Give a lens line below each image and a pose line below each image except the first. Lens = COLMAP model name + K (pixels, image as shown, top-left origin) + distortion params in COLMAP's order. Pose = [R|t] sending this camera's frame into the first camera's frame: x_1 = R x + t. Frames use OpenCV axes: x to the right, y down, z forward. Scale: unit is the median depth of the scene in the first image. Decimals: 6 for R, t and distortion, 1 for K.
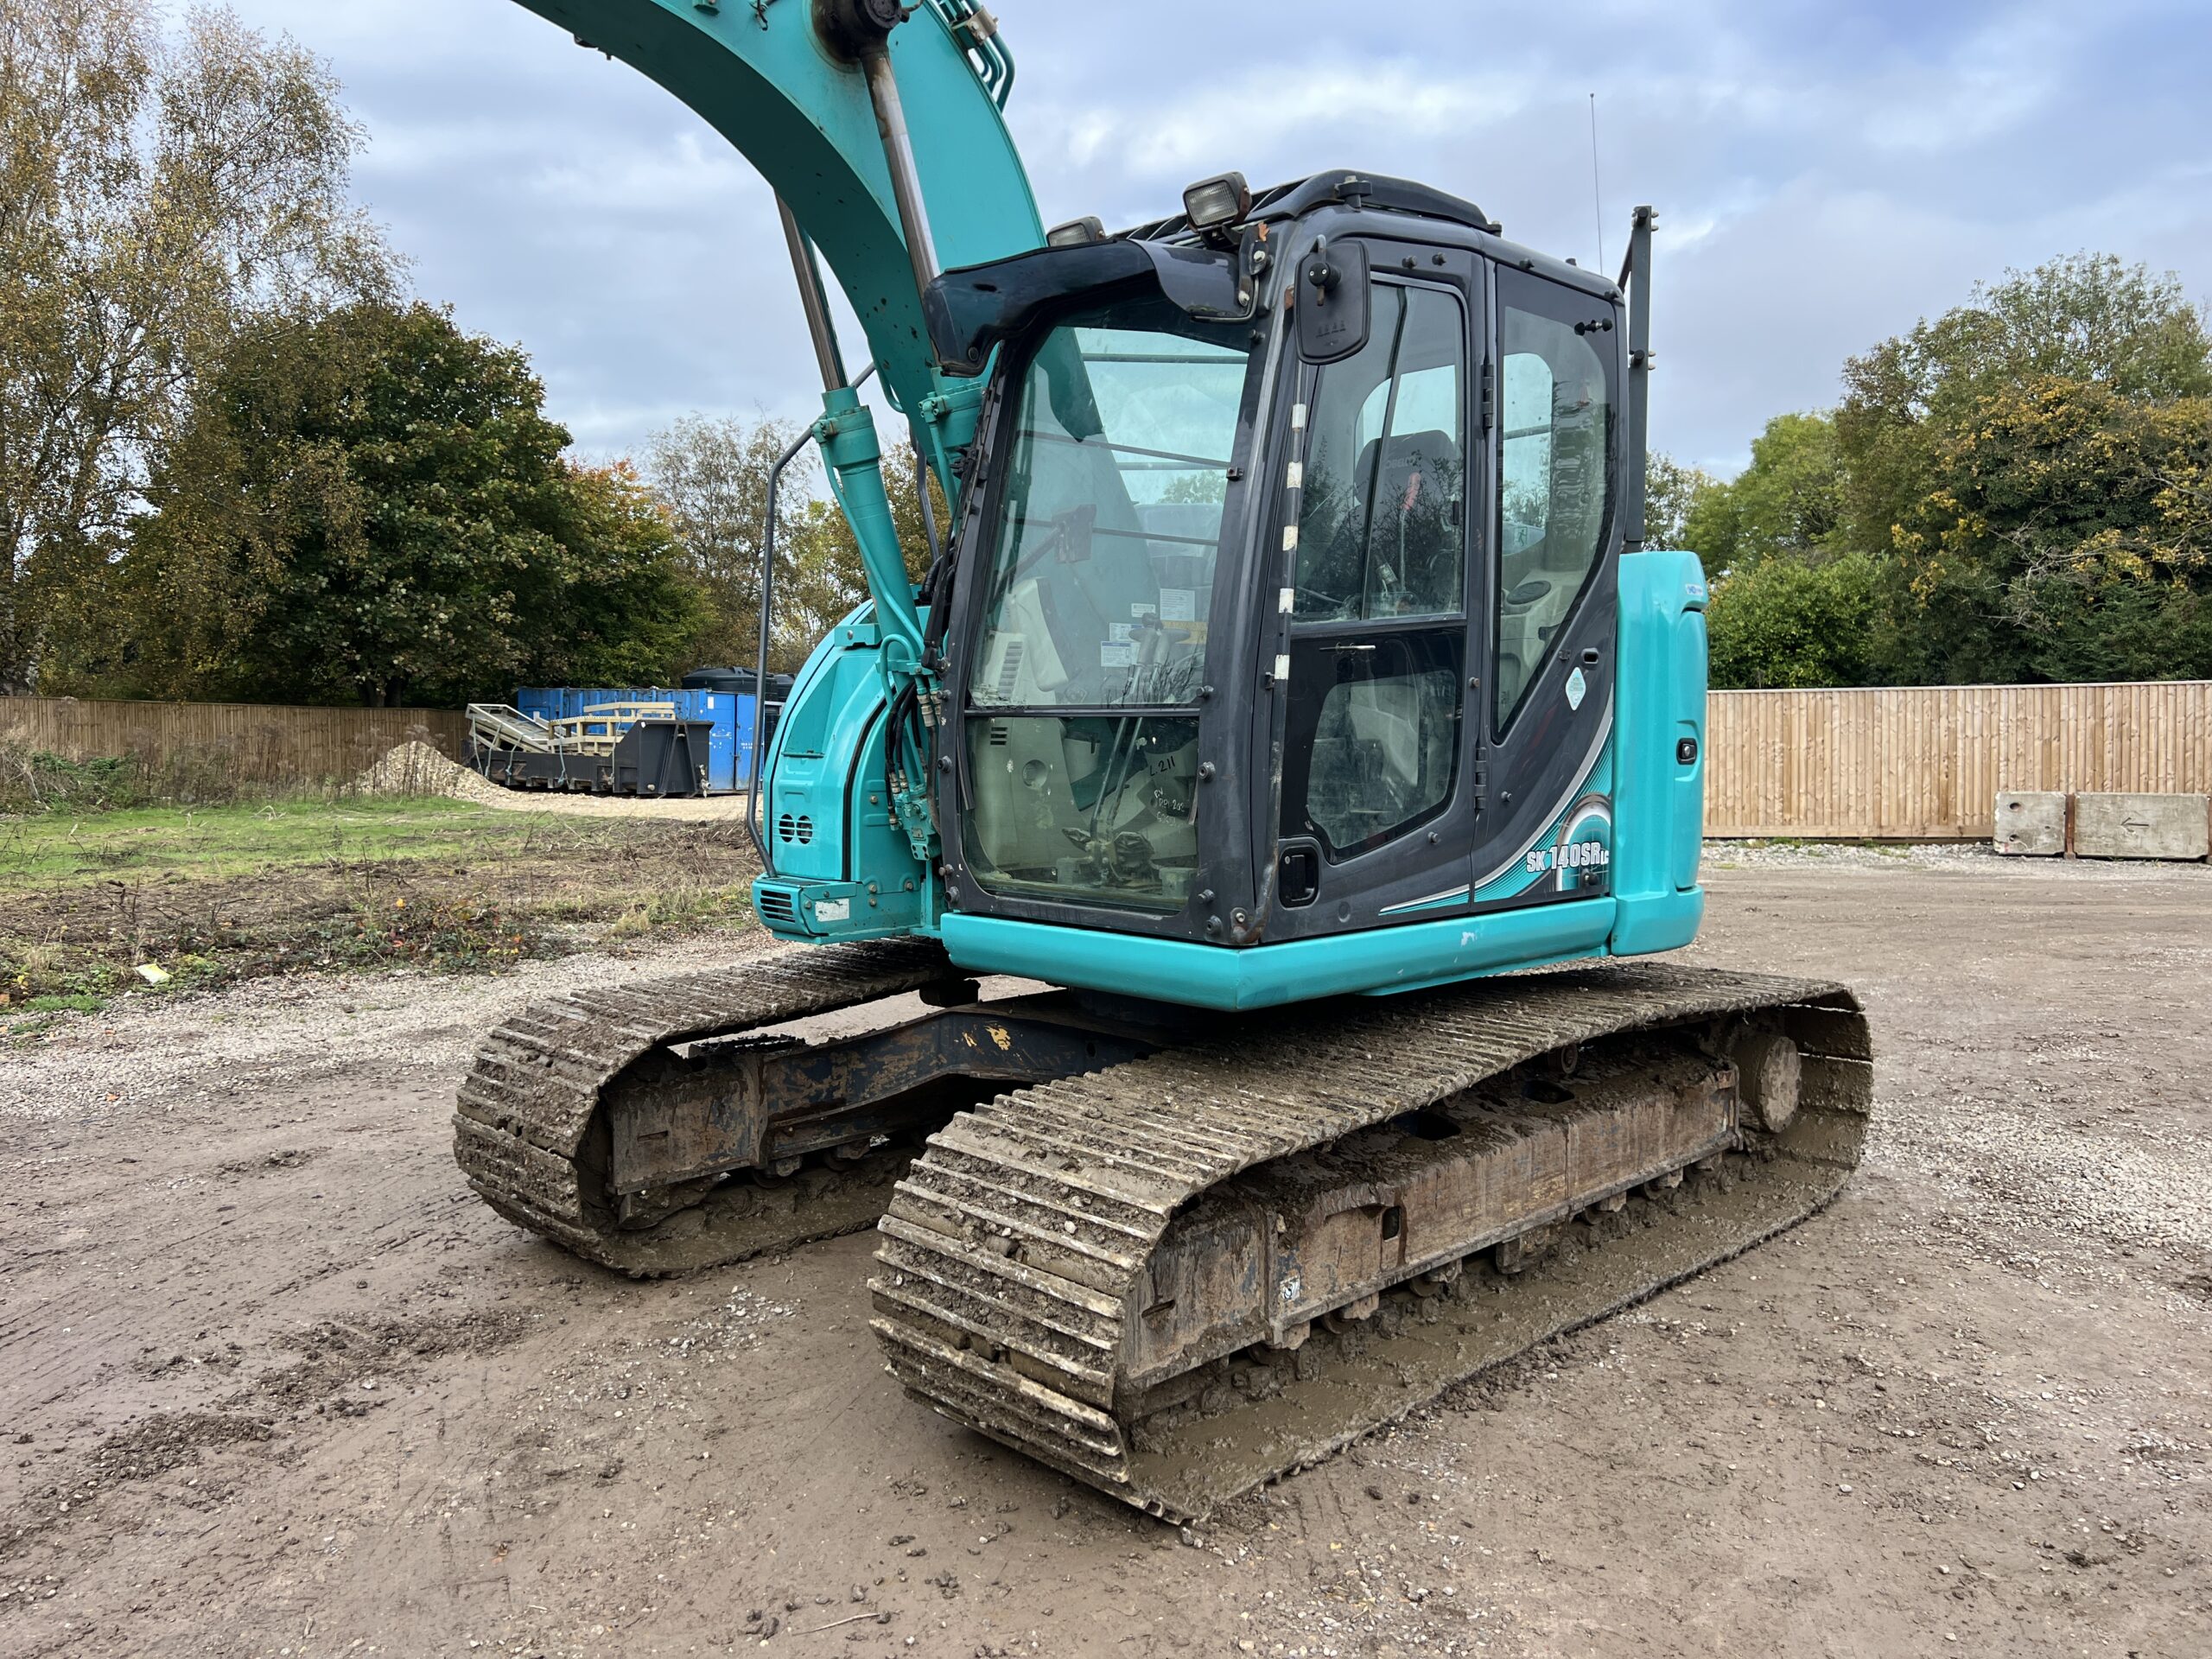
lens RADIAL K [[1681.4, 0, 1100.8], [0, 1681.4, 825.8], [0, 0, 1]] dist [0.031881, -0.004274]
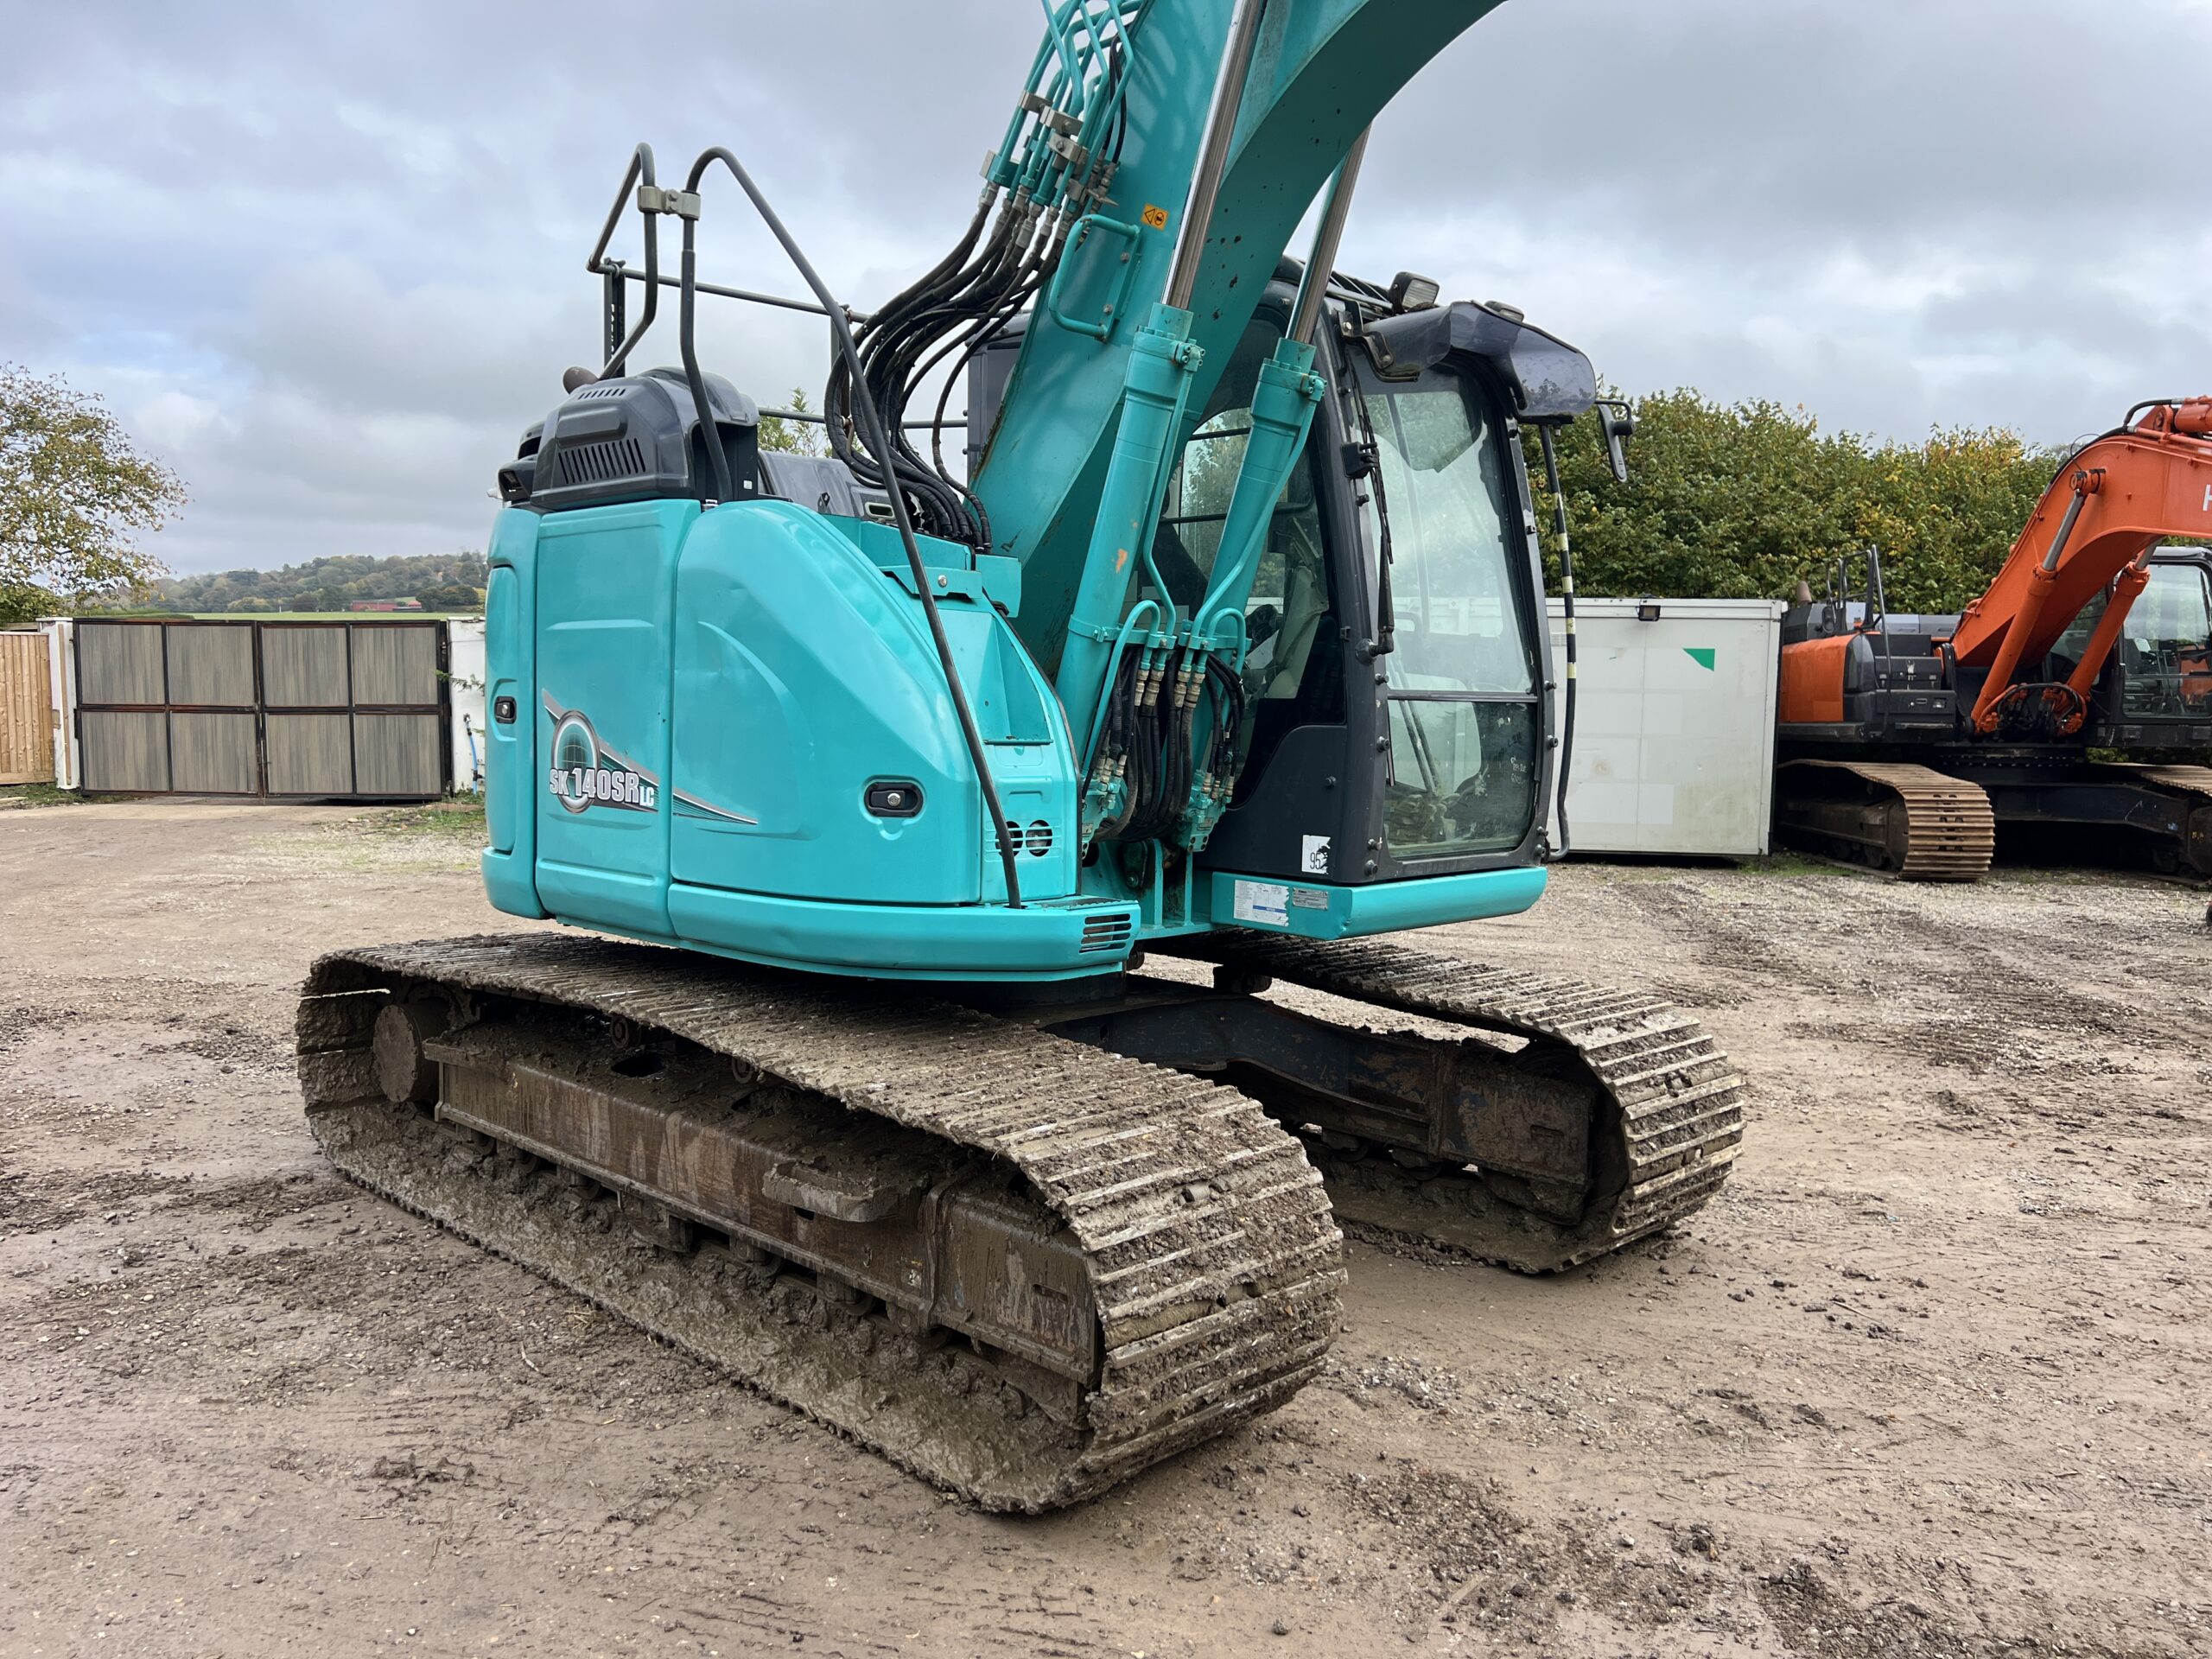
lens RADIAL K [[1681.4, 0, 1095.7], [0, 1681.4, 844.5], [0, 0, 1]] dist [0.031881, -0.004274]
pose [[-0.027745, -0.085126, 0.995984, -1.268049], [0.037562, 0.995575, 0.086137, -0.077958], [-0.998909, 0.039801, -0.024424, 1.340529]]
